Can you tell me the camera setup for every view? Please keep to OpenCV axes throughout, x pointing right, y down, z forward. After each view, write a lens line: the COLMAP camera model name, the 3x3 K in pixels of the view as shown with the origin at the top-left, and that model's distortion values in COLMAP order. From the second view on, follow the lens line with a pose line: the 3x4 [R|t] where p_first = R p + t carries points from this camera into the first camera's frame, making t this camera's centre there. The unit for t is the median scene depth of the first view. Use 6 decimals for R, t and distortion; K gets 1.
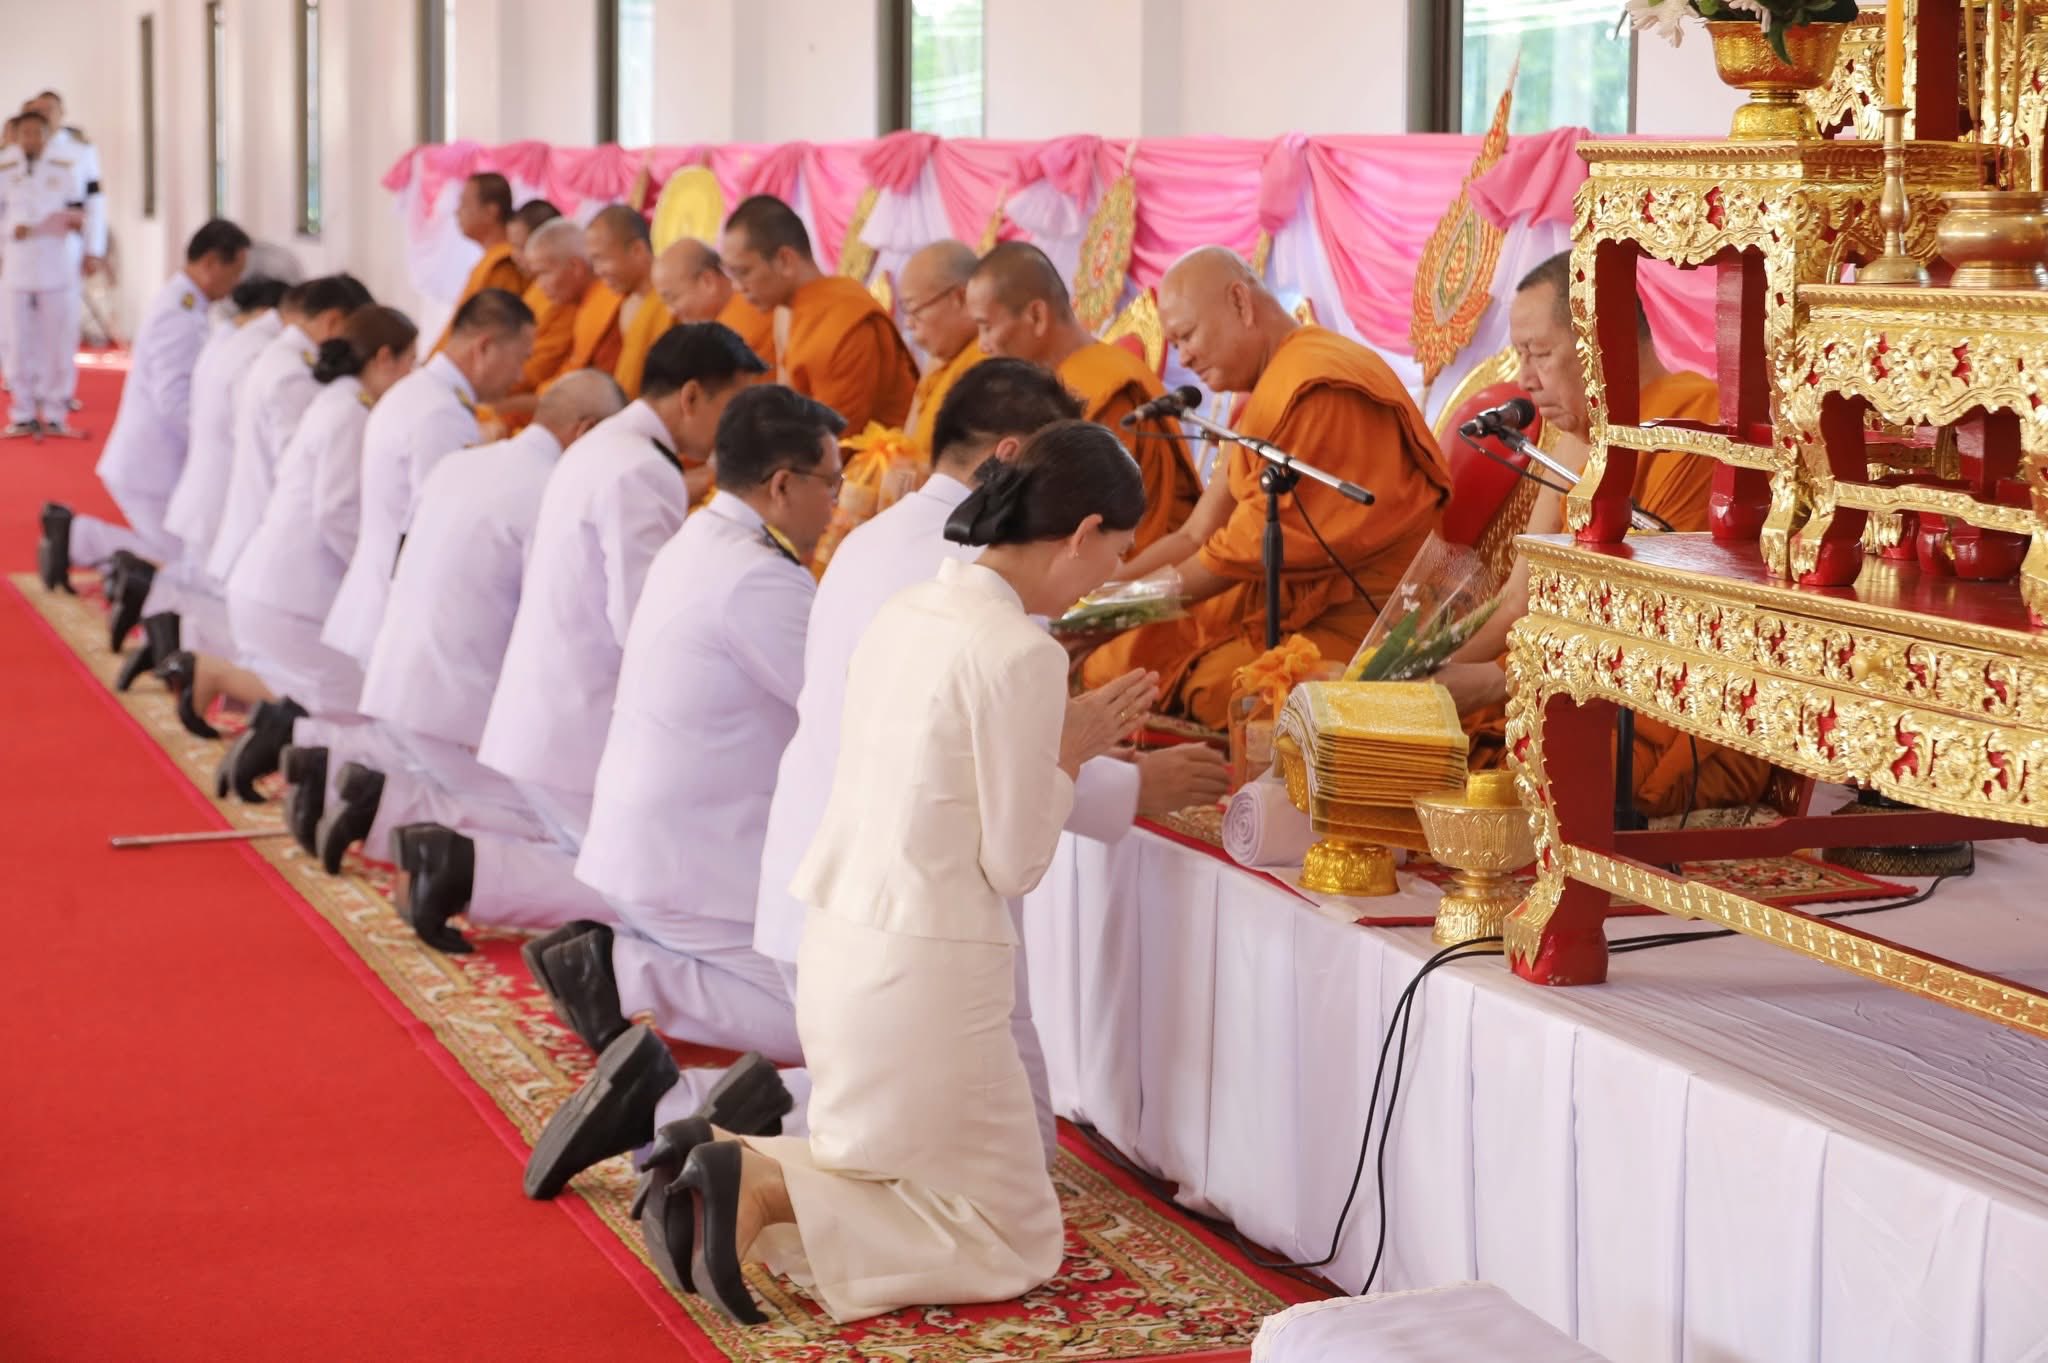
lens RADIAL K [[3968.6, 0, 1020.9], [0, 3968.6, 675.8], [0, 0, 1]] dist [-0.047760, 0.000000]
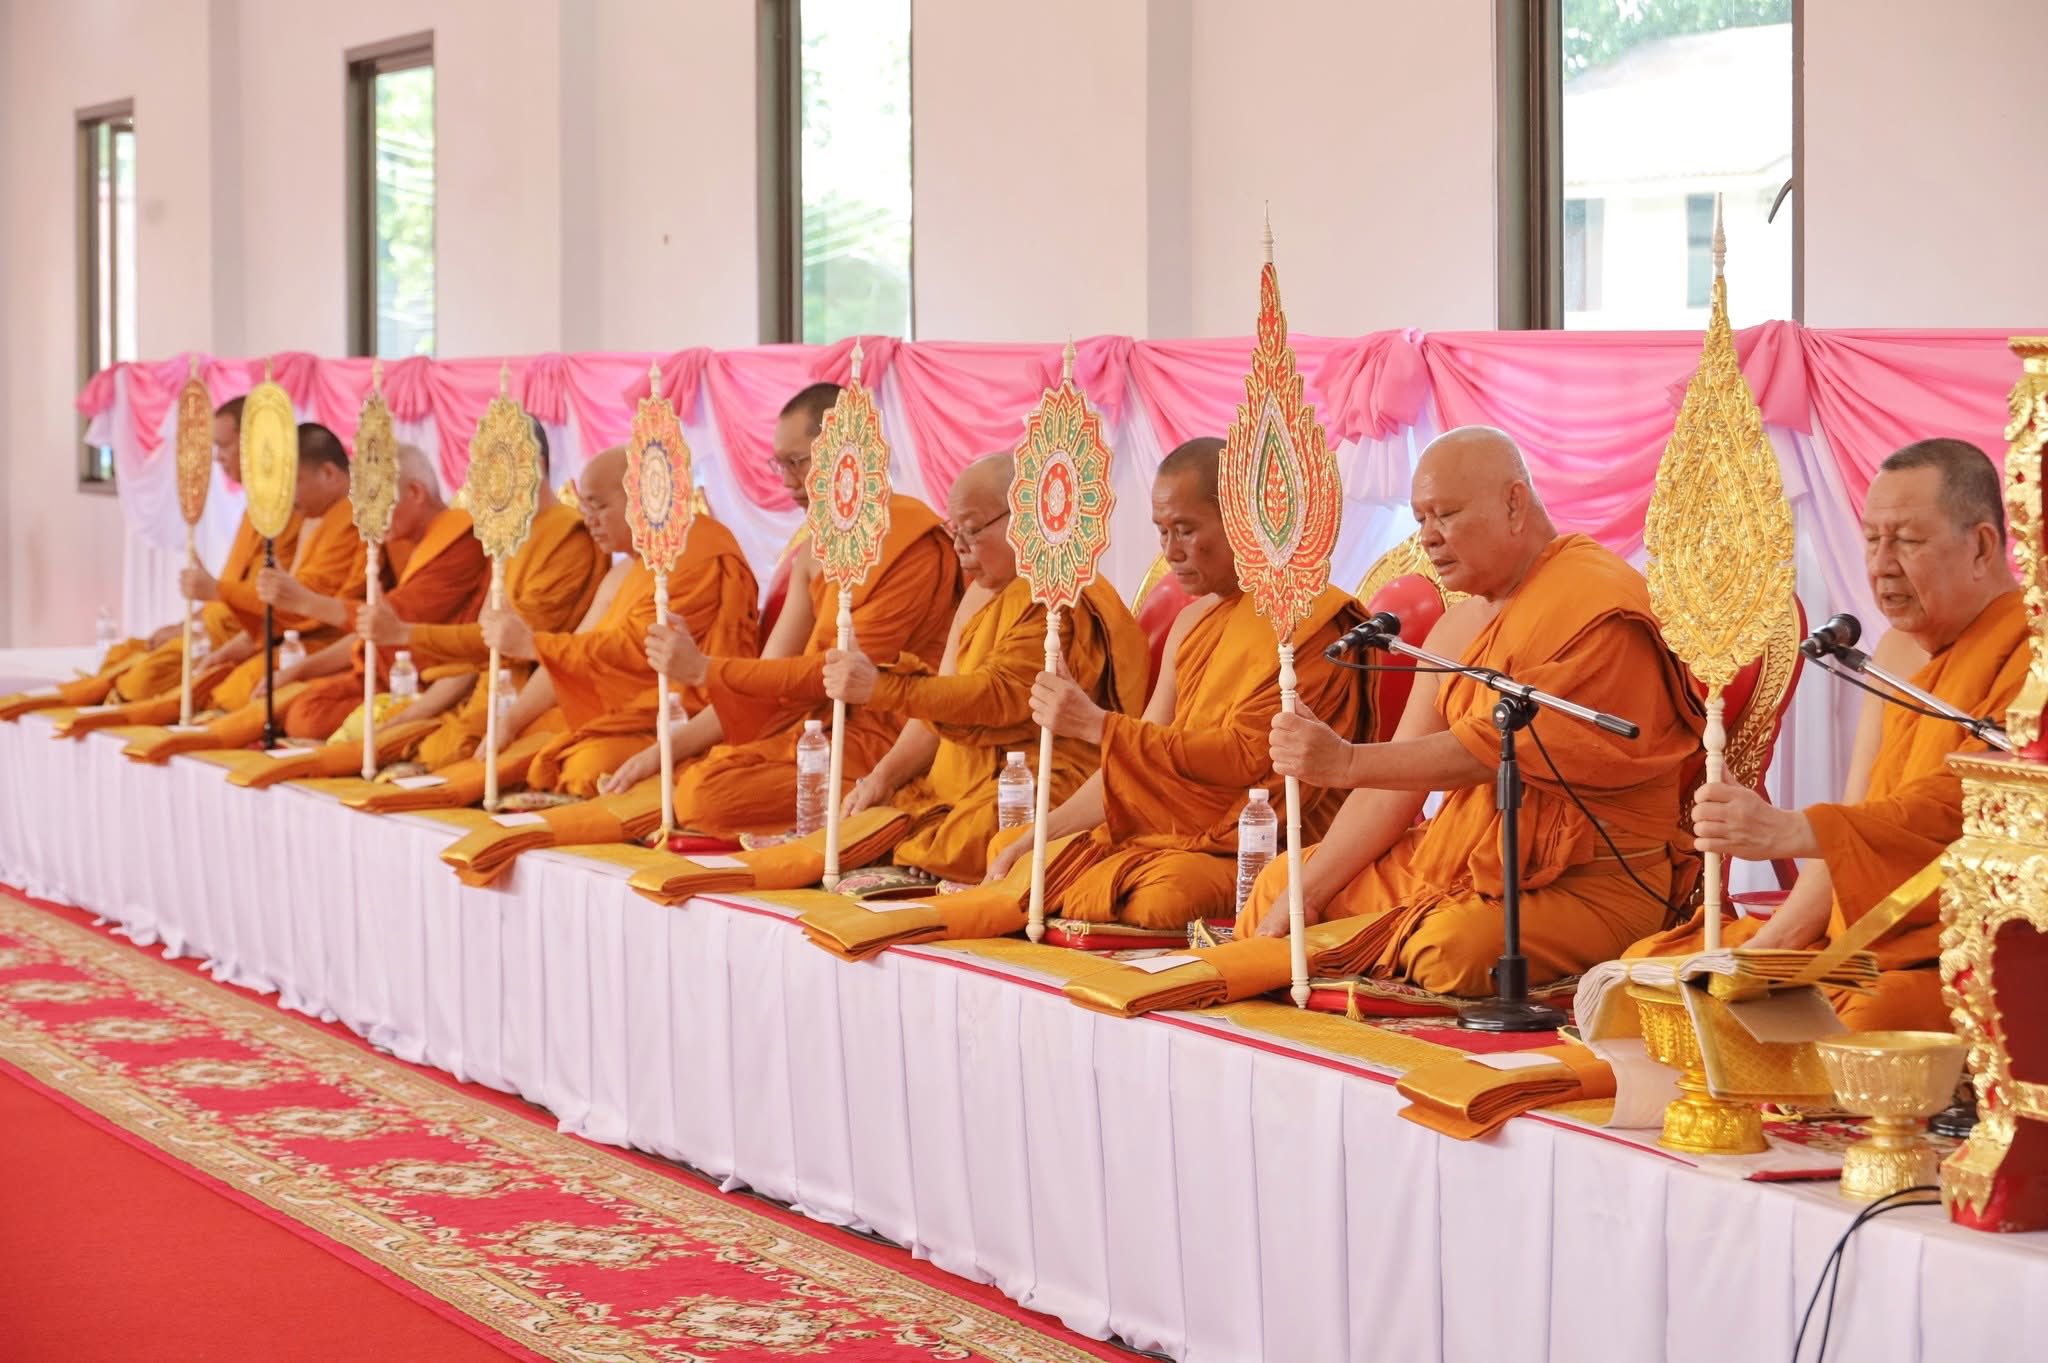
lens RADIAL K [[4913.1, 0, 1024.2], [0, 4913.1, 679.7], [0, 0, 1]] dist [-0.132304, 0.000000]
pose [[0.995904, -0.018771, 0.088448, -0.196750], [0.024523, 0.997623, -0.064404, 0.016343], [-0.087029, 0.066310, 0.993997, -0.134688]]
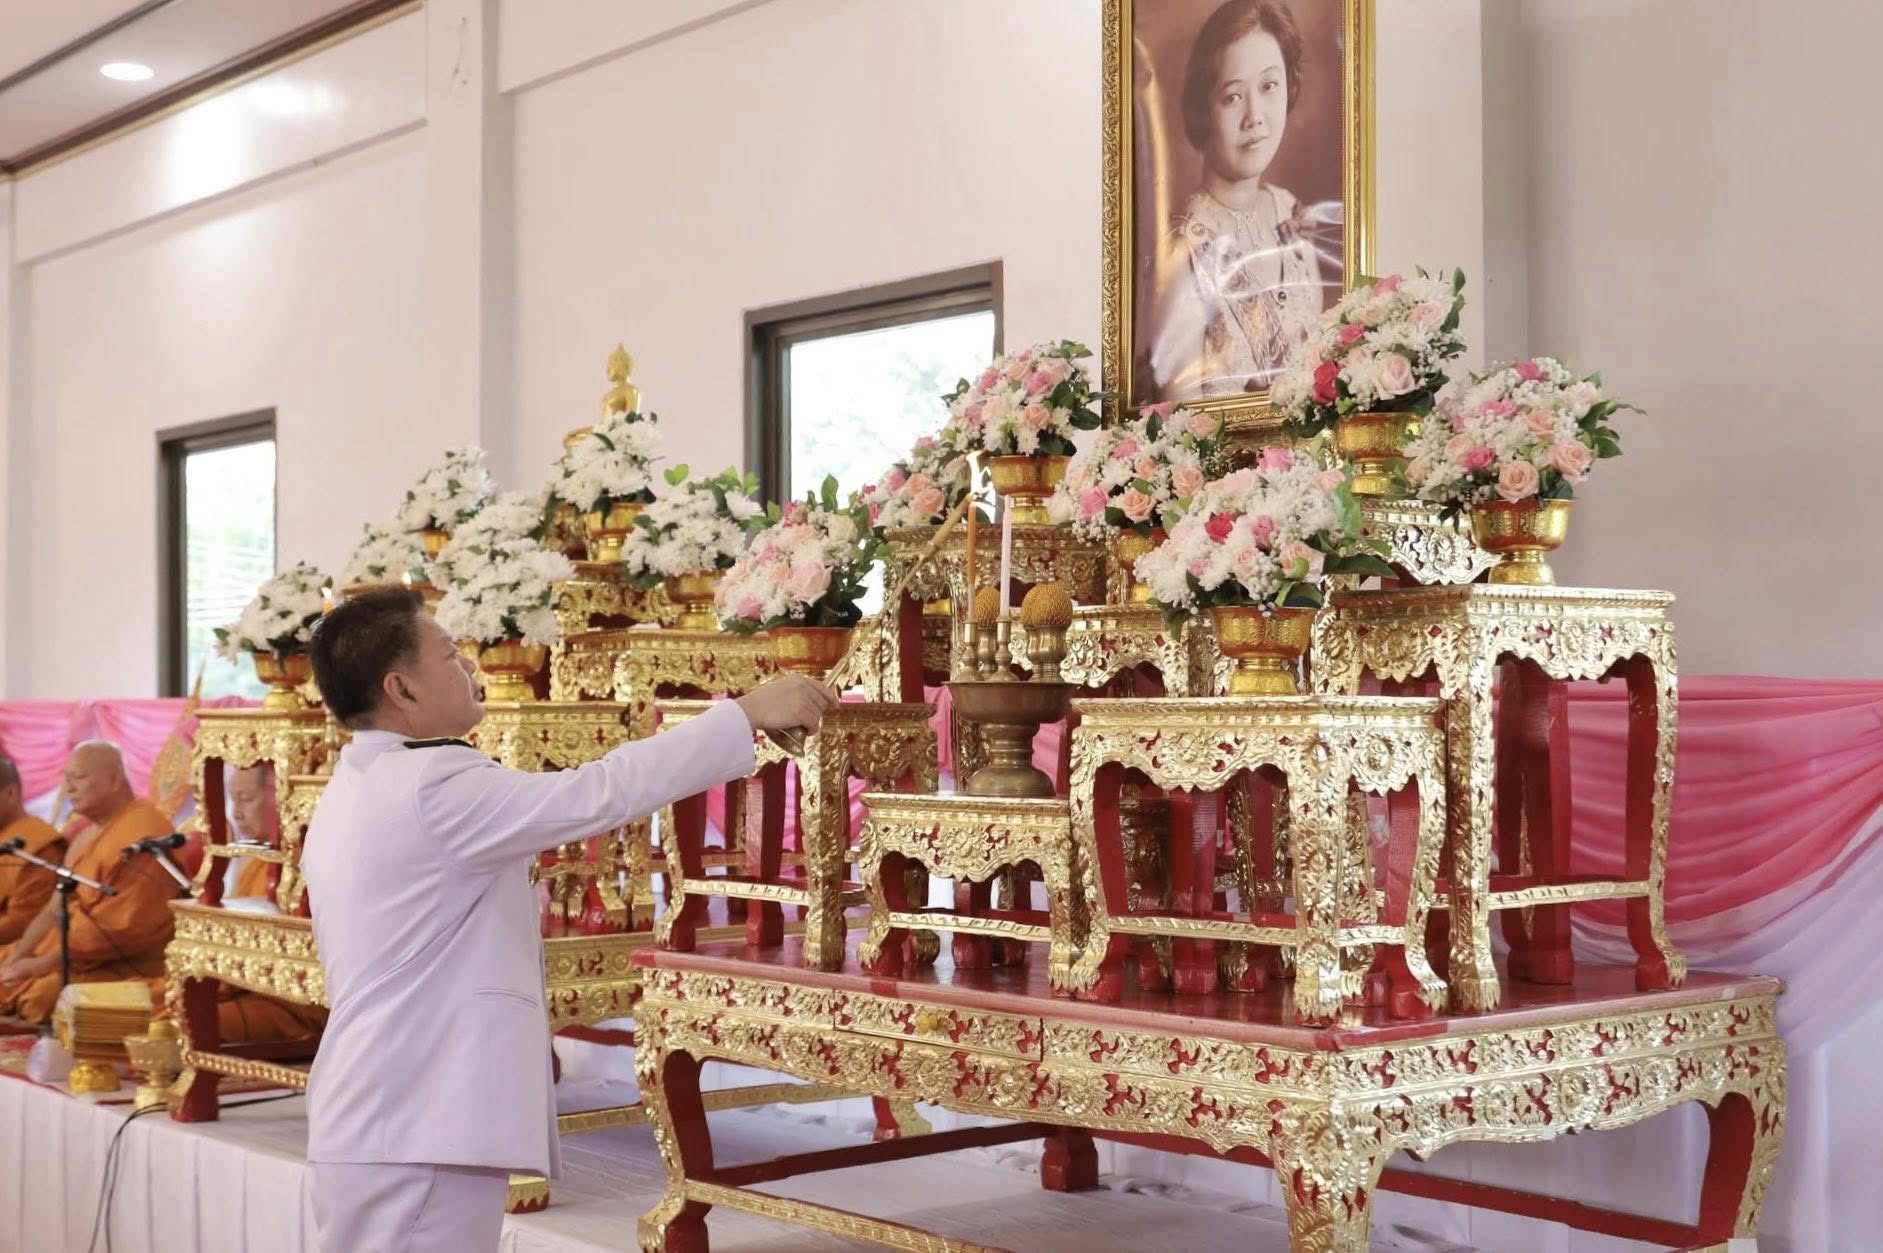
lens RADIAL K [[2594.6, 0, 884.0], [0, 2594.6, 622.3], [0, 0, 1]] dist [0.000201, 0.000000]
pose [[0.942025, -0.002491, 0.335532, 0.023549], [0.055002, 0.987592, -0.147092, 0.040277], [-0.331003, 0.157019, 0.930474, -0.395473]]
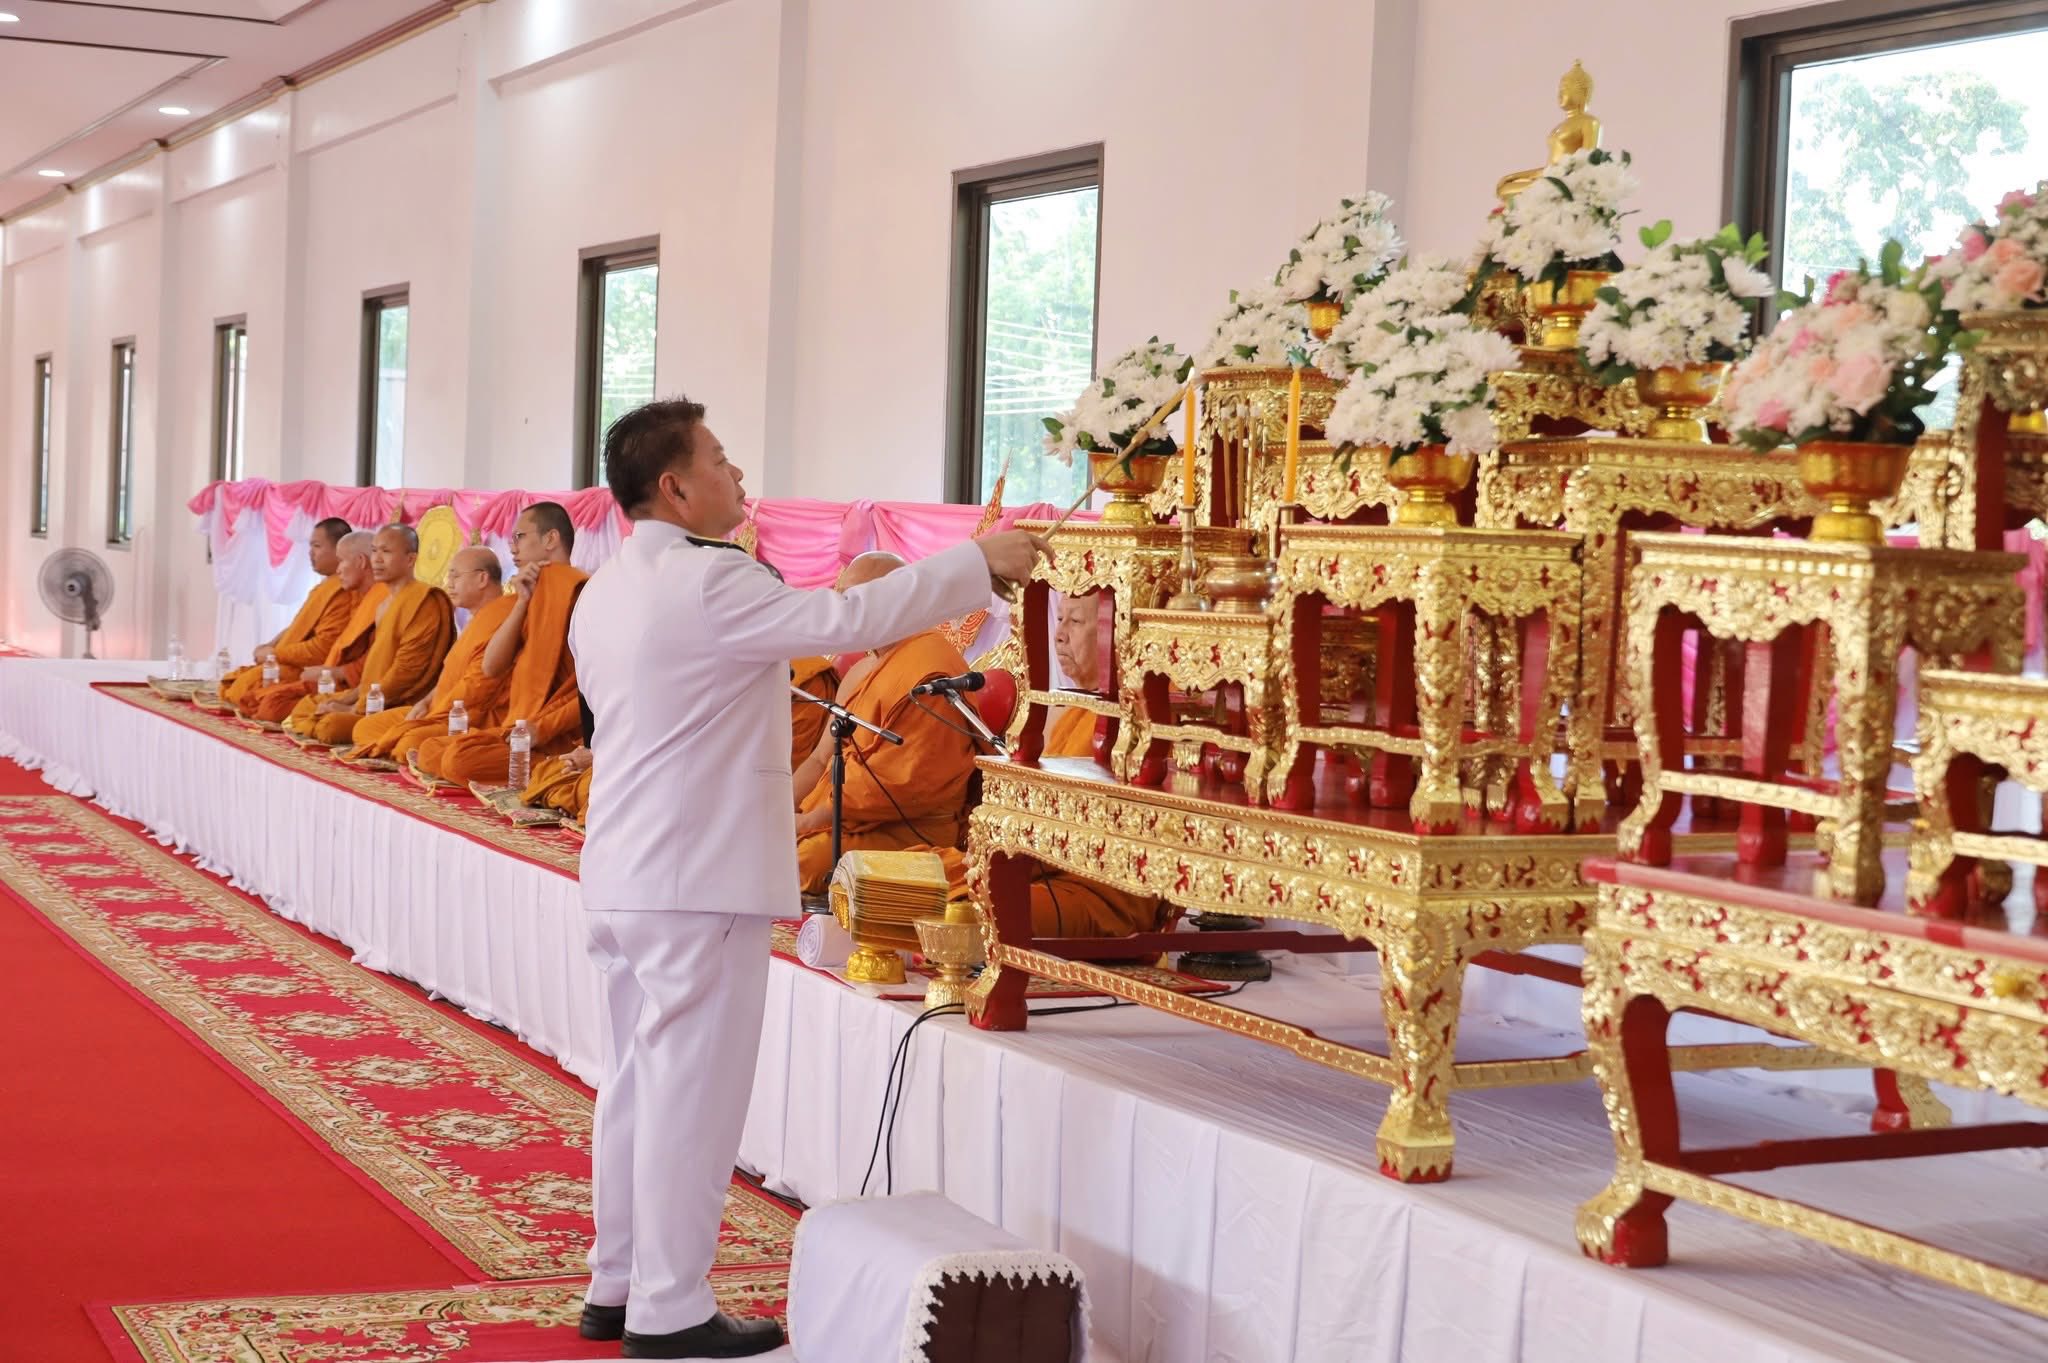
lens RADIAL K [[3238.9, 0, 1026.1], [0, 3238.9, 677.3], [0, 0, 1]] dist [-0.000903, 0.000000]
pose [[0.993818, 0.023780, 0.108442, -0.000961], [-0.015569, 0.996990, -0.075948, 0.034076], [-0.109921, 0.073790, 0.991197, -0.341237]]
